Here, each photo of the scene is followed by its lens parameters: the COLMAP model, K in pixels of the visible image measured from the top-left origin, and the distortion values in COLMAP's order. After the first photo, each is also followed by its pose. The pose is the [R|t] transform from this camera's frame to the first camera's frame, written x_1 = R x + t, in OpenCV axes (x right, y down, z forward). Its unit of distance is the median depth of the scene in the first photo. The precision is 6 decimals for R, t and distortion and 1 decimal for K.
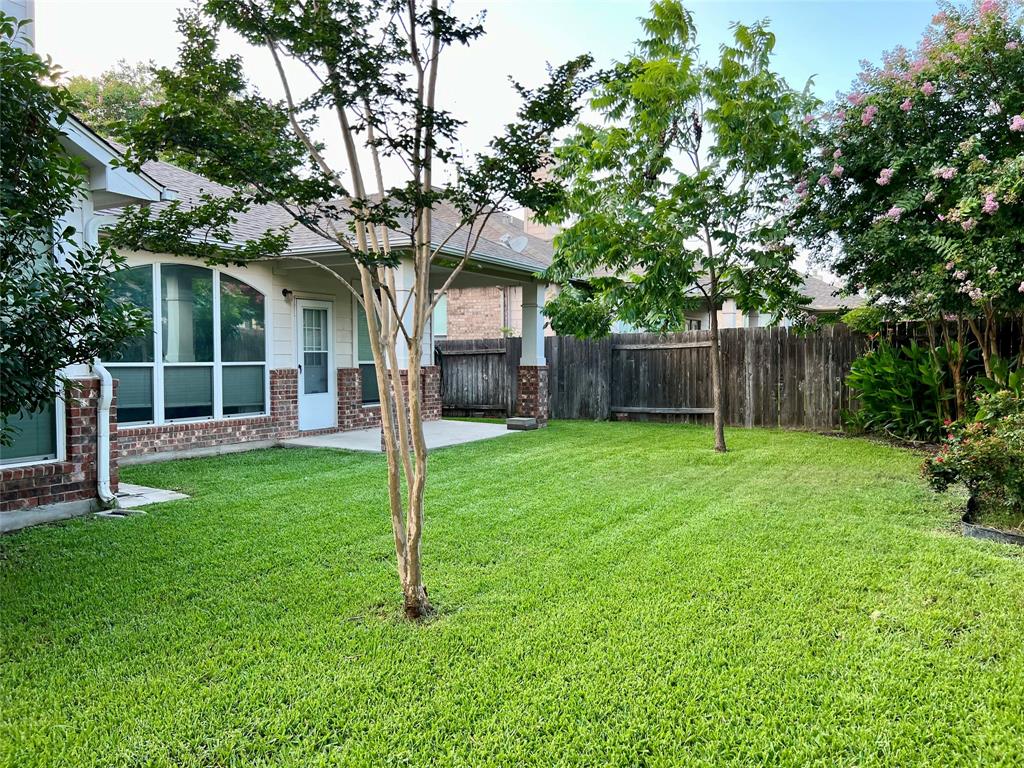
lens RADIAL K [[772.2, 0, 509.3], [0, 772.2, 387.3], [0, 0, 1]] dist [0.045862, -0.030408]
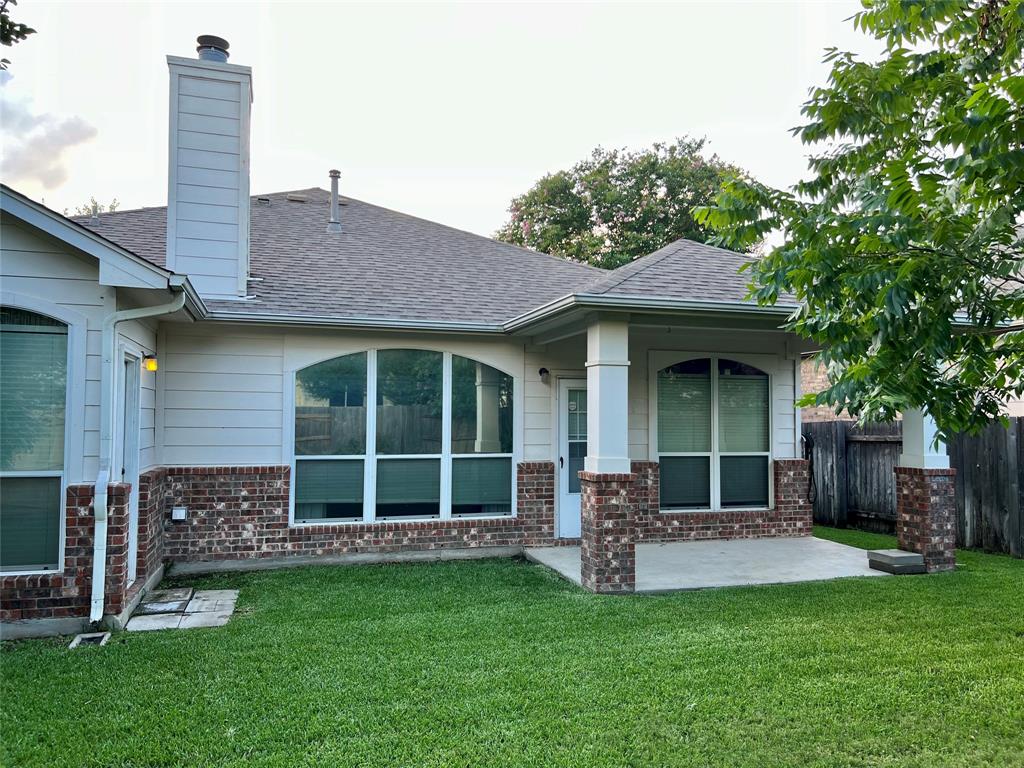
lens RADIAL K [[772.2, 0, 513.8], [0, 772.2, 376.3], [0, 0, 1]] dist [0.045862, -0.030408]
pose [[0.722717, -0.035957, -0.690208, 0.288417], [-0.031987, 0.995836, -0.085372, -0.046768], [0.690404, 0.083777, 0.718557, 0.399401]]
